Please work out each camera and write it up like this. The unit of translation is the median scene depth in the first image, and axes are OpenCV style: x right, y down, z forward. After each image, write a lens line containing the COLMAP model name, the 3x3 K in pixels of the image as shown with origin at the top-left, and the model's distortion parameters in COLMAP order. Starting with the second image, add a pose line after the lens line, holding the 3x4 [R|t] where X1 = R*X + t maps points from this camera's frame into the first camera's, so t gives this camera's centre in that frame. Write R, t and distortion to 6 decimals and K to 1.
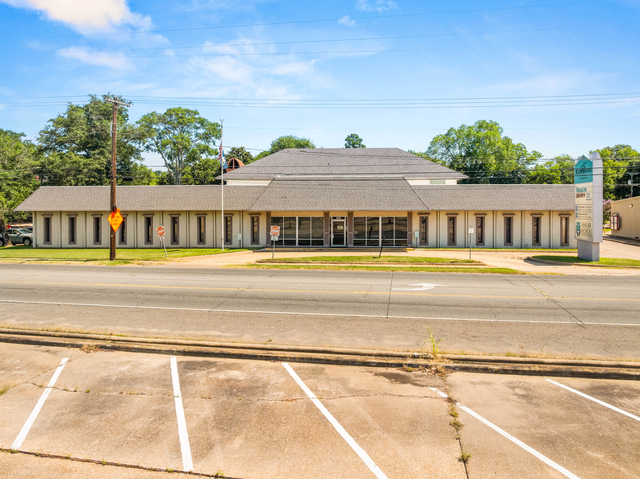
lens RADIAL K [[459.5, 0, 319.1], [0, 459.5, 201.1], [0, 0, 1]] dist [-0.032068, 0.000771]
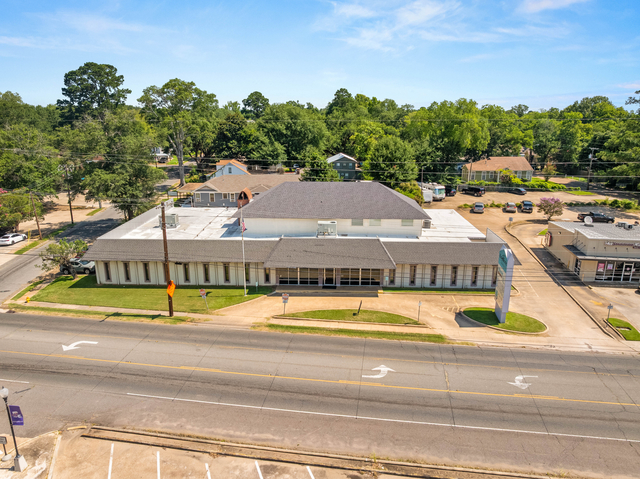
lens RADIAL K [[459.0, 0, 320.7], [0, 459.0, 223.9], [0, 0, 1]] dist [-0.034039, -0.001400]
pose [[0.999592, -0.004740, 0.028163, -0.022204], [-0.002384, 0.968839, 0.247679, -0.443572], [-0.028460, -0.247645, 0.968433, -0.285344]]
